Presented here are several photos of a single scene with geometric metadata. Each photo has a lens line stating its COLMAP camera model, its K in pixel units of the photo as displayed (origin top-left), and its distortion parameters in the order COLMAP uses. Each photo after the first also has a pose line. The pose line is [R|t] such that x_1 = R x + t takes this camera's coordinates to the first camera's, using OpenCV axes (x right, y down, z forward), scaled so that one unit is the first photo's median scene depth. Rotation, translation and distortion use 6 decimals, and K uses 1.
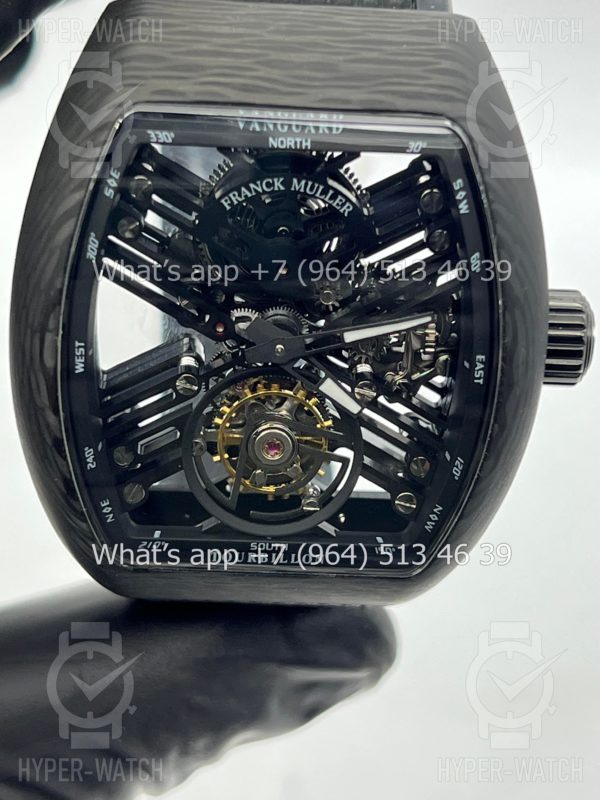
lens RADIAL K [[1911.1, 0, 301.5], [0, 1911.1, 402.3], [0, 0, 1]] dist [0.247784, 0.000000]
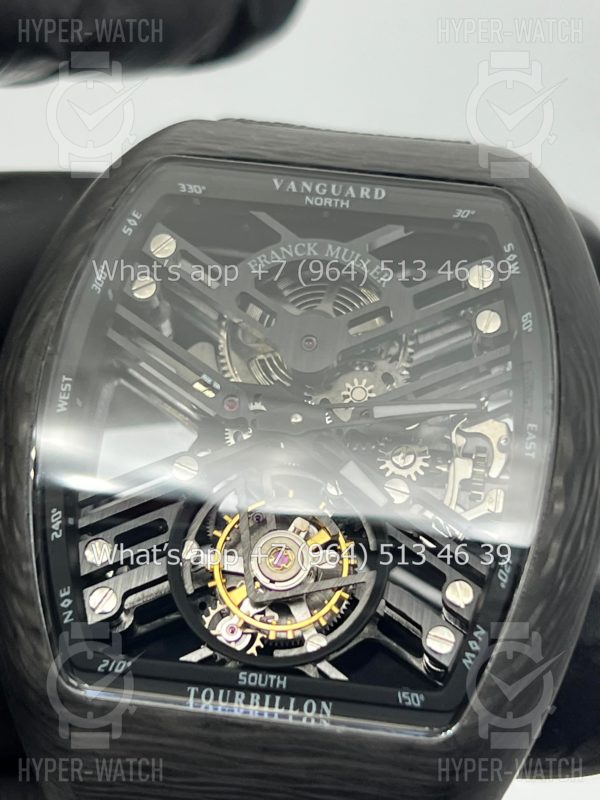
lens RADIAL K [[1911.1, 0, 295.5], [0, 1911.1, 402.6], [0, 0, 1]] dist [0.247784, 0.000000]
pose [[0.992632, 0.040917, -0.114050, 0.086561], [-0.105963, 0.749651, -0.653296, 0.532926], [0.058767, 0.660567, 0.748463, 0.360265]]
